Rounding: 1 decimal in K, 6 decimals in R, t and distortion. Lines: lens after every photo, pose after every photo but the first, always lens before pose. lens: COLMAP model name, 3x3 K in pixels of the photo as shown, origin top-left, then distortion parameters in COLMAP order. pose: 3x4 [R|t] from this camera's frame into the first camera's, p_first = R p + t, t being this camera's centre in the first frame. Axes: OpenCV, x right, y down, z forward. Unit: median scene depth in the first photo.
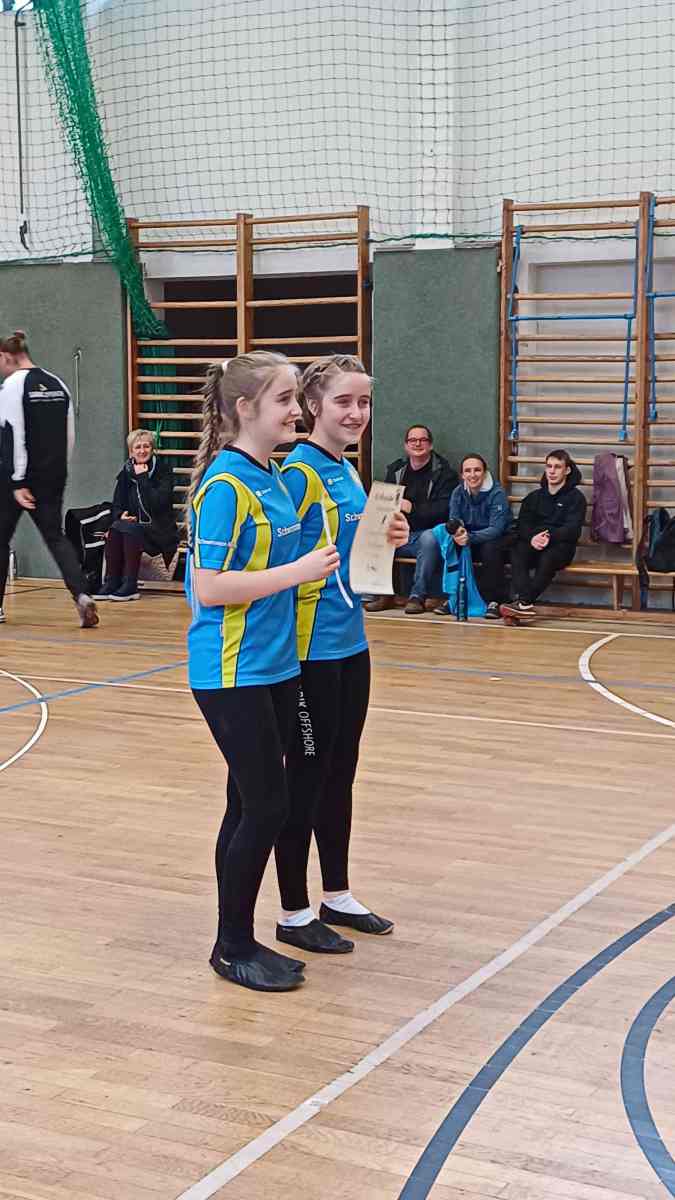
lens RADIAL K [[1777.1, 0, 320.1], [0, 1777.1, 596.2], [0, 0, 1]] dist [0.044141, 0.457537]
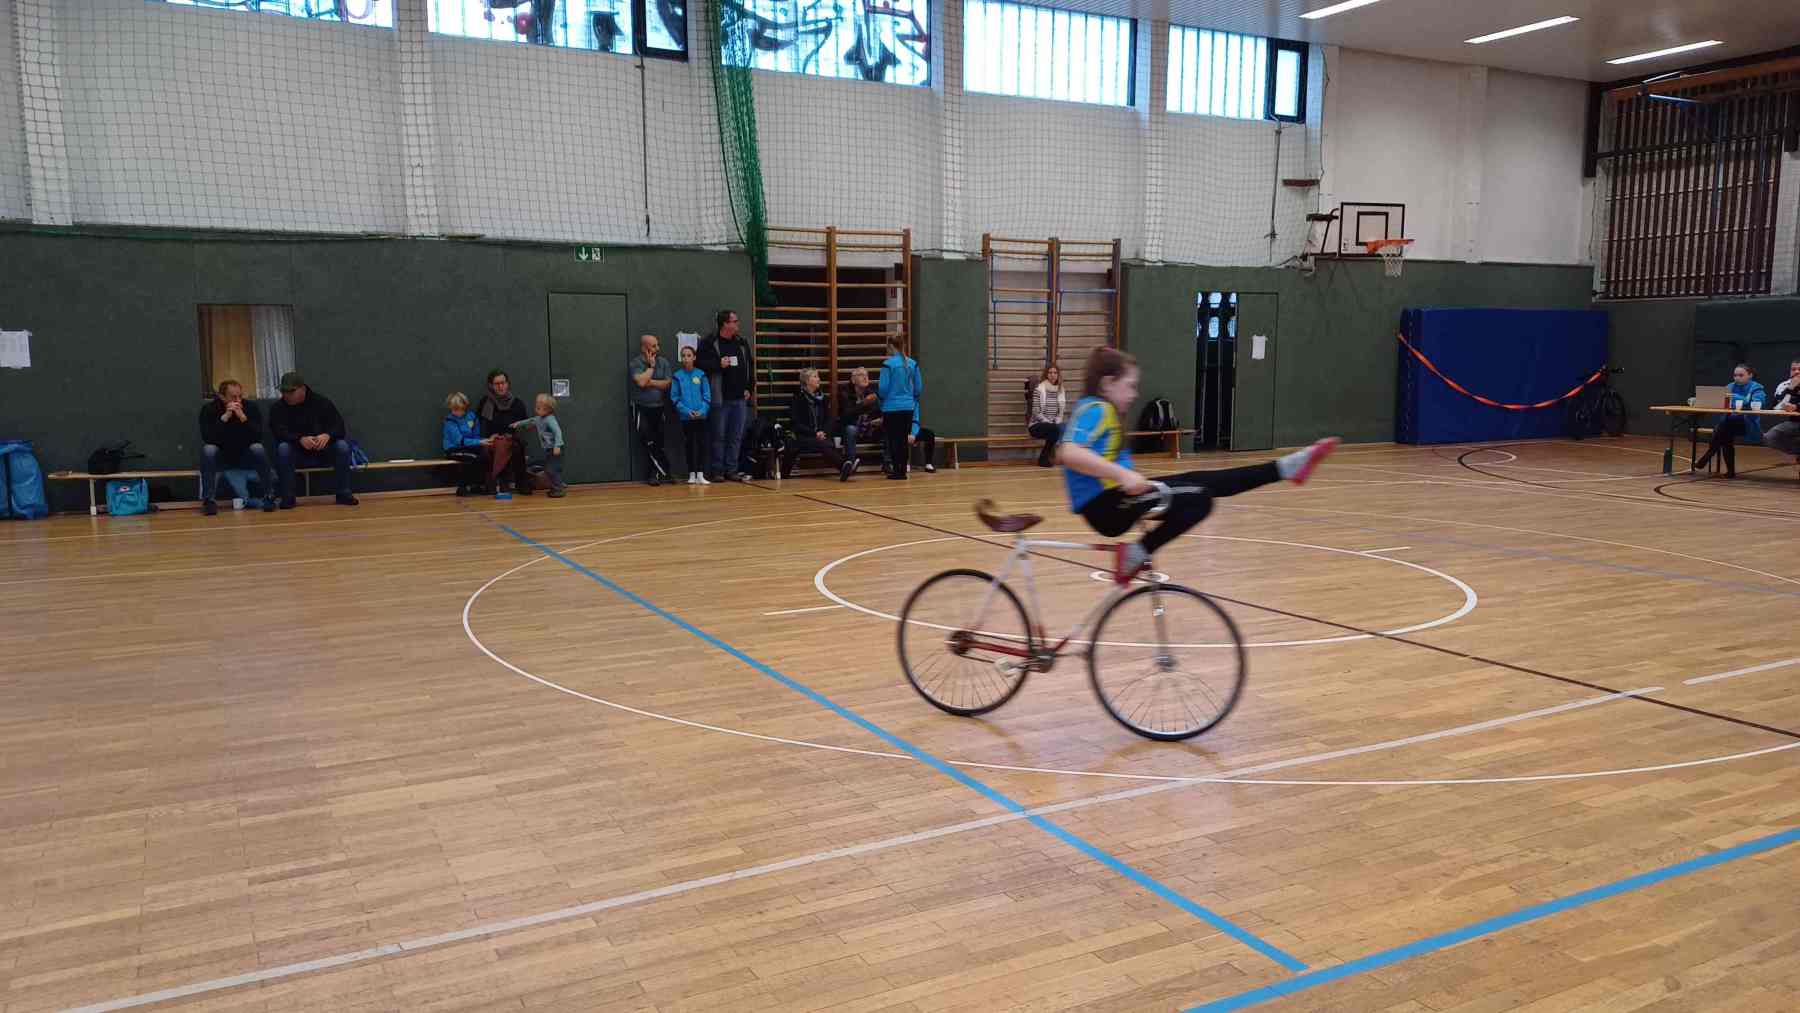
lens RADIAL K [[1333.4, 0, 900.0], [0, 1333.4, 506.5], [0, 0, 1]] dist [0.107297, -0.152865]
pose [[0.568538, -0.104093, 0.816045, -1.030909], [0.090891, 0.993838, 0.063448, -0.043840], [-0.817621, 0.038099, 0.574495, 0.308313]]
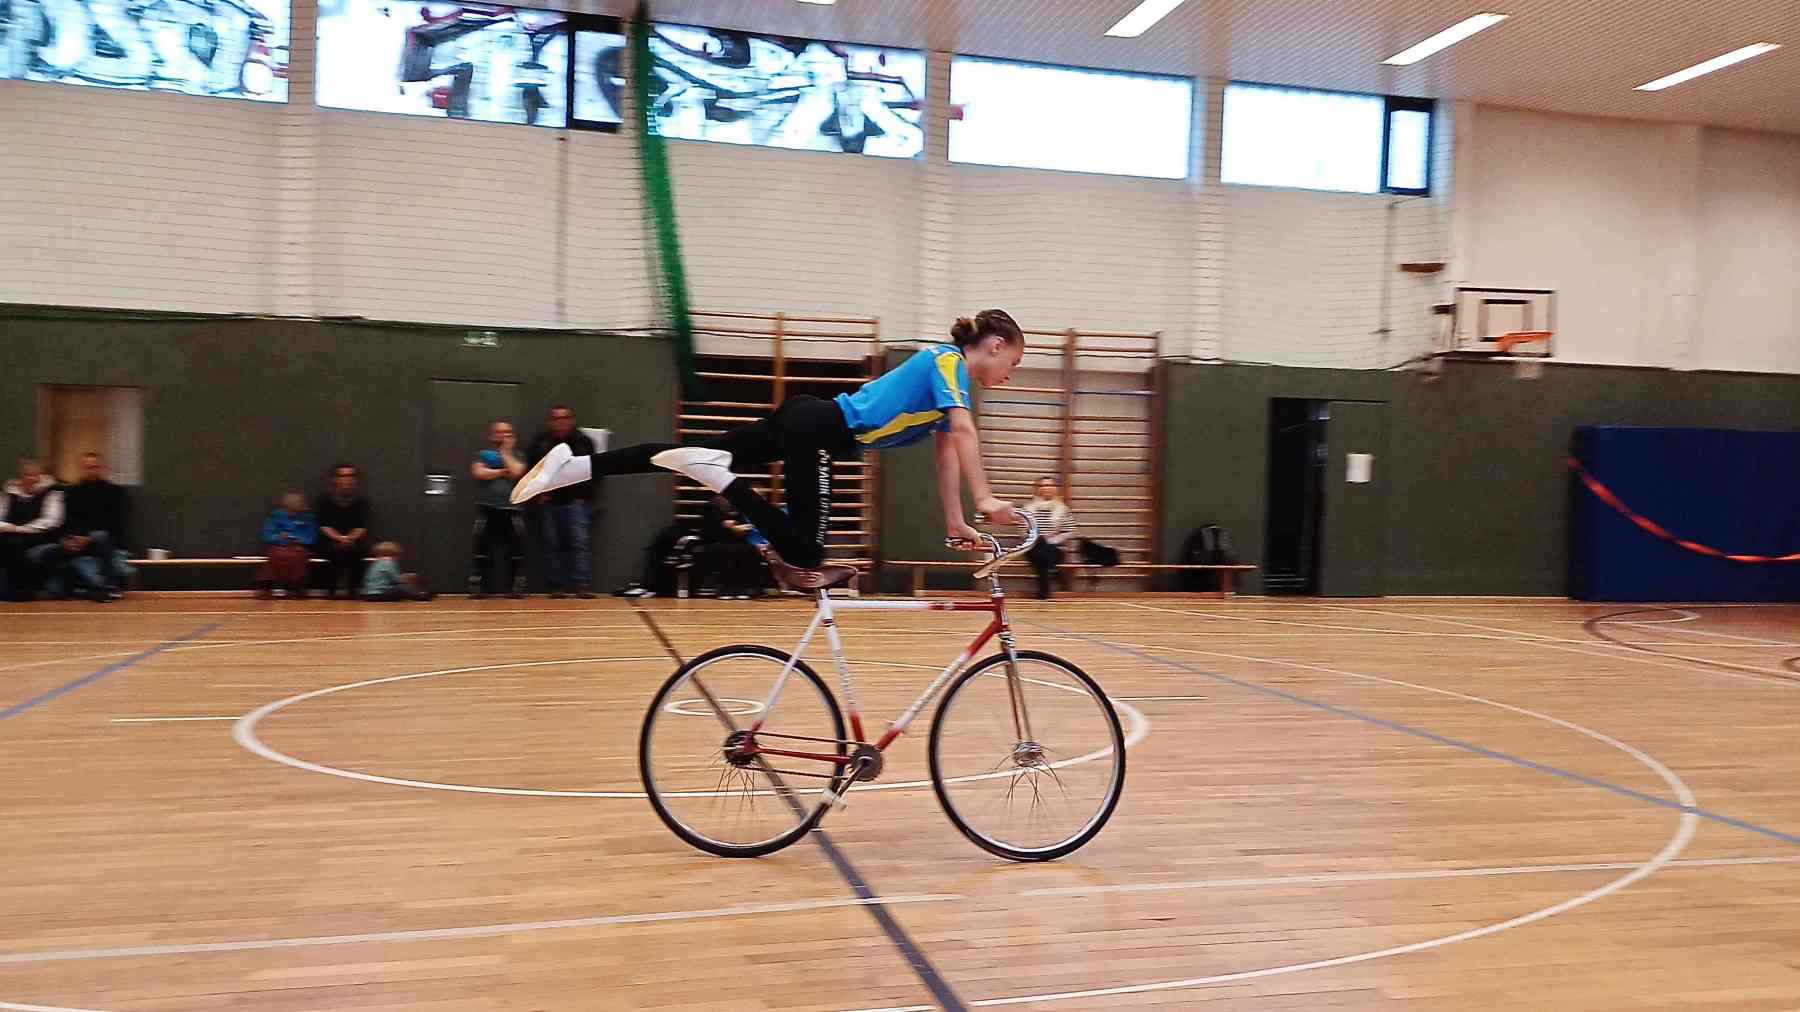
lens RADIAL K [[1445.7, 0, 926.4], [0, 1445.7, 468.5], [0, 0, 1]] dist [0.116636, -0.173258]
pose [[0.750187, 0.022539, 0.660841, -0.713426], [0.052299, 0.994265, -0.093280, 0.010702], [-0.659154, 0.104539, 0.744706, 0.133429]]
